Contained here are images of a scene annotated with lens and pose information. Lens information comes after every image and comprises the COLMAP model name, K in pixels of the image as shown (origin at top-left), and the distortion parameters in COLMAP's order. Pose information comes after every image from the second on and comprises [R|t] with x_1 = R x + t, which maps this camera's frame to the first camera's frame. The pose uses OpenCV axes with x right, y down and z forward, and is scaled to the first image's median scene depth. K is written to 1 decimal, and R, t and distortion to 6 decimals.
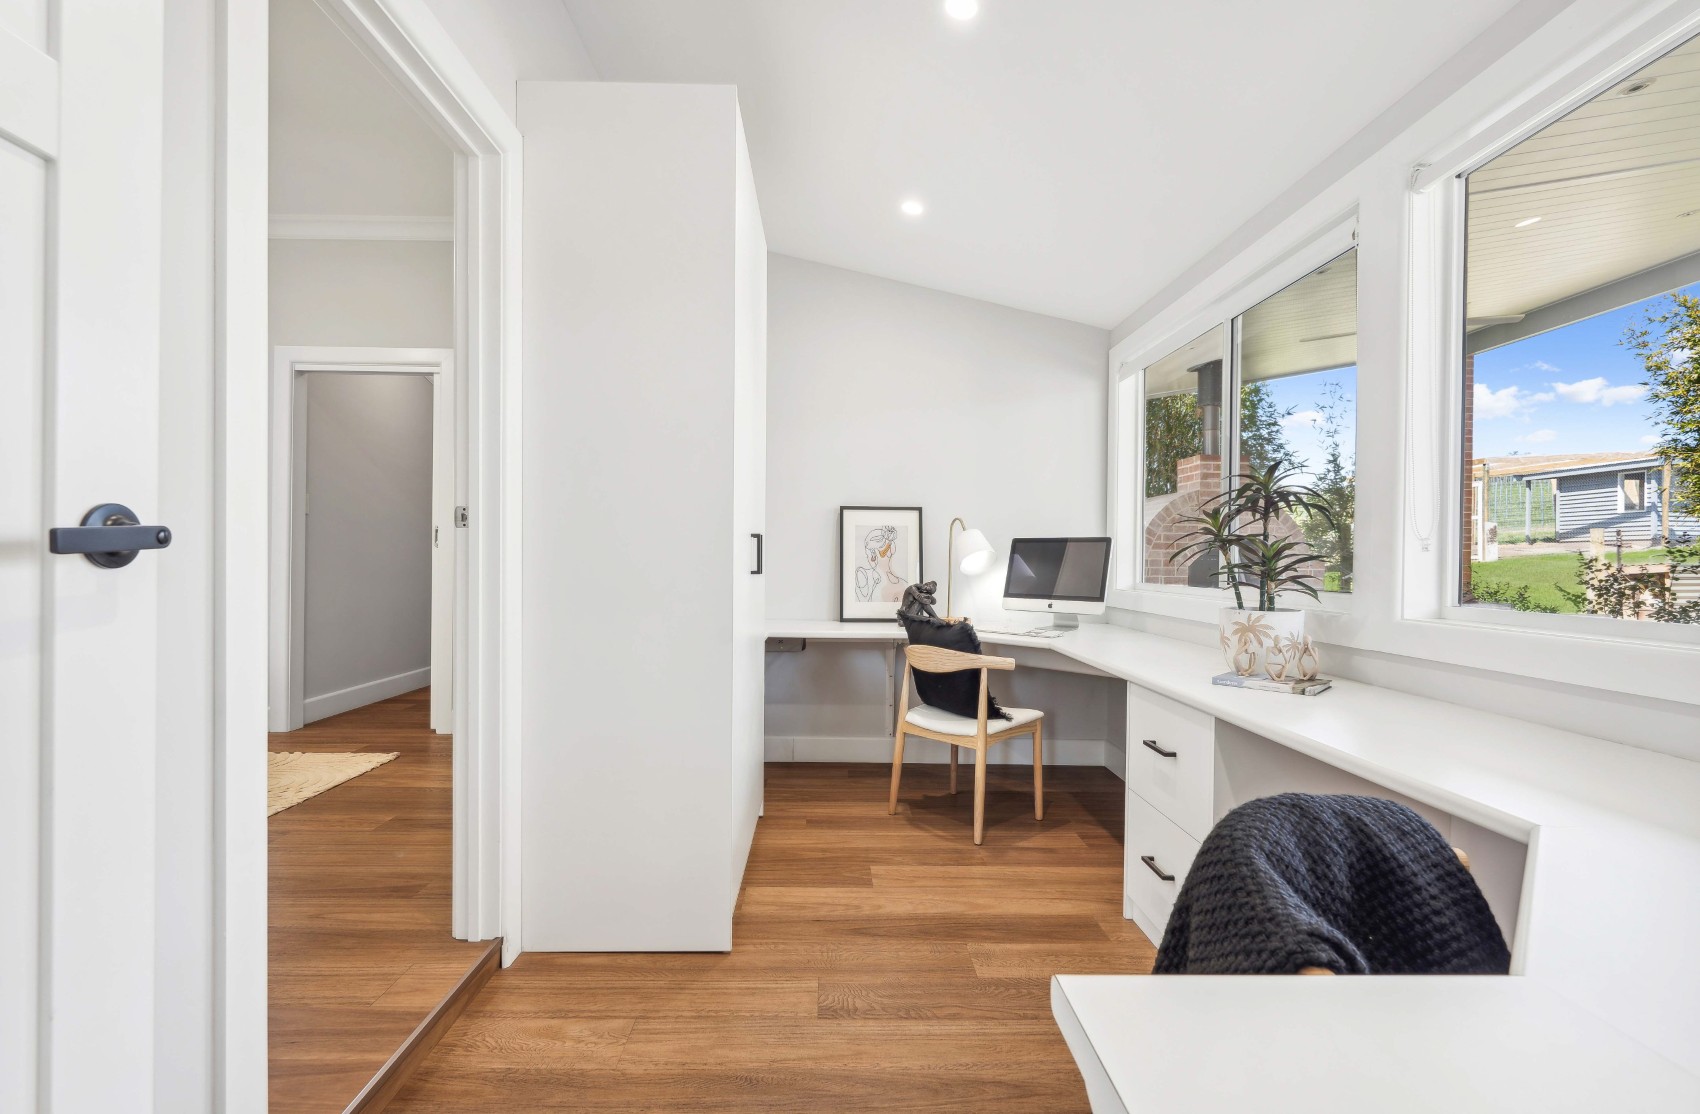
lens RADIAL K [[745.6, 0, 834.9], [0, 745.6, 568.8], [0, 0, 1]] dist [-0.000892, -0.000016]
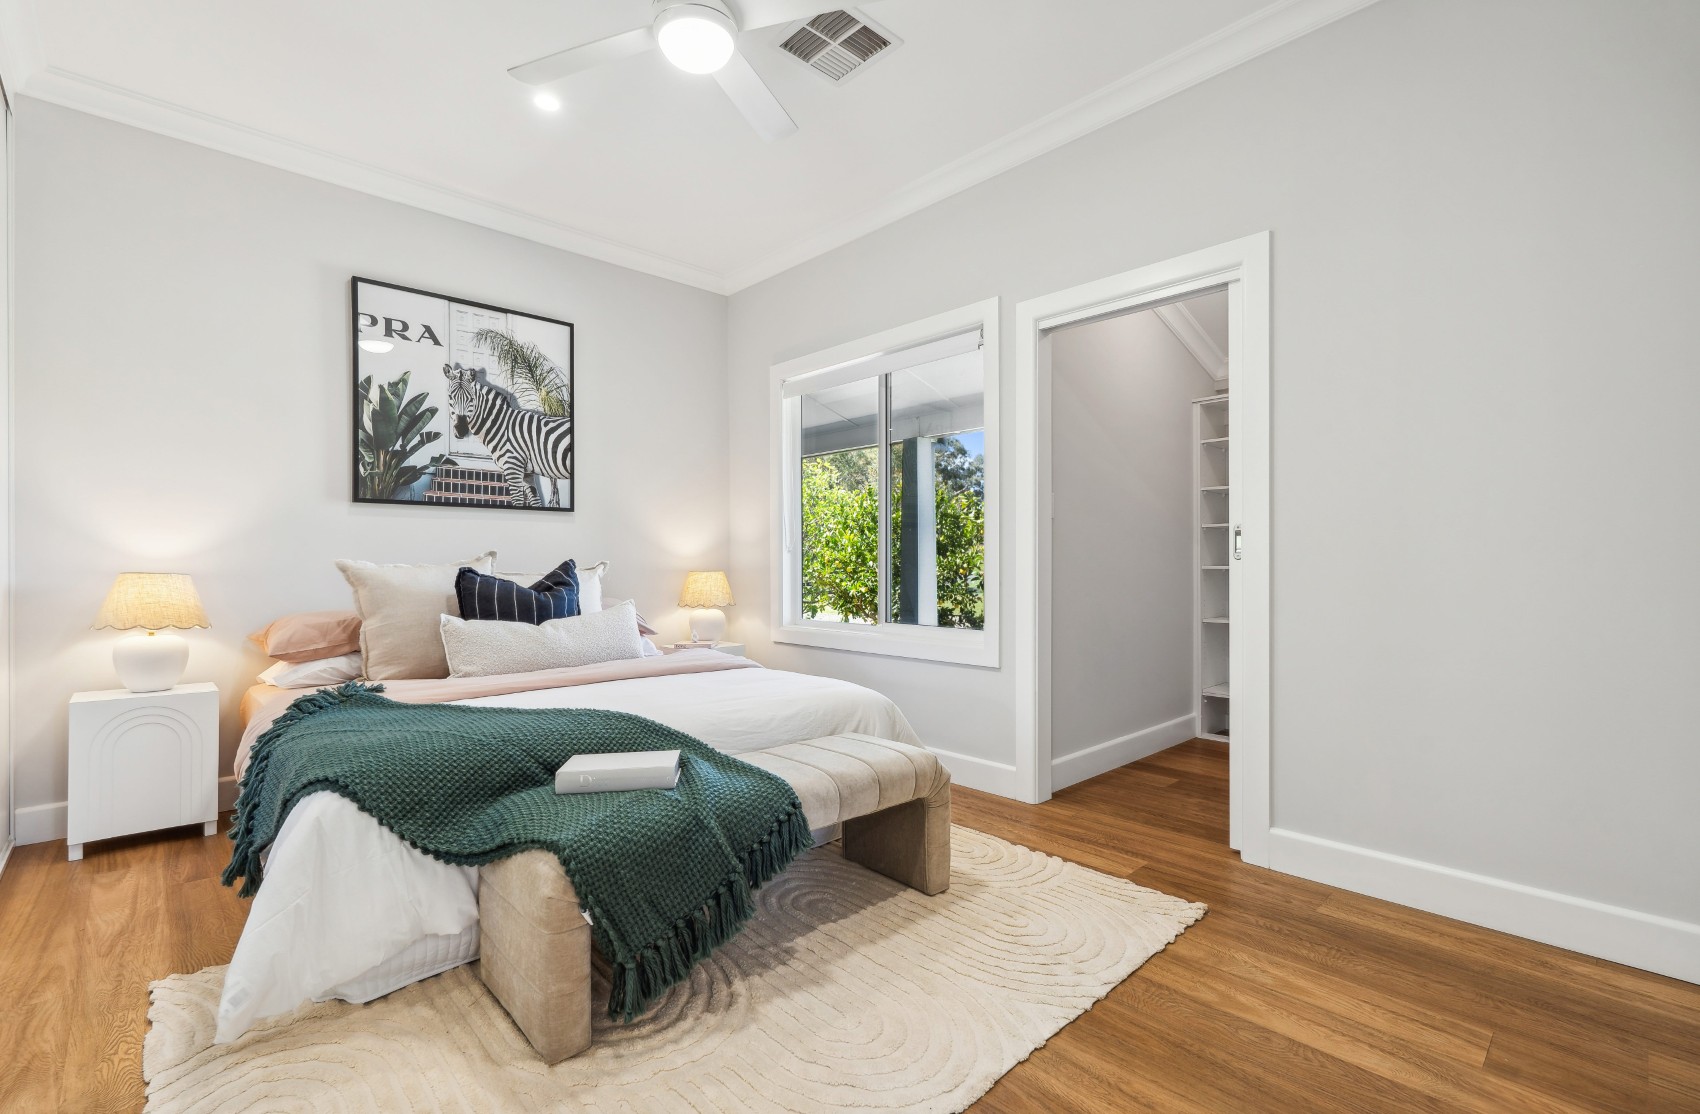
lens RADIAL K [[745.6, 0, 843.6], [0, 745.6, 558.5], [0, 0, 1]] dist [-0.000892, -0.000016]
pose [[0.675568, -0.009389, -0.737238, -0.271860], [-0.002131, 0.999890, -0.014687, -0.015121], [0.737295, 0.011493, 0.675474, 0.305540]]
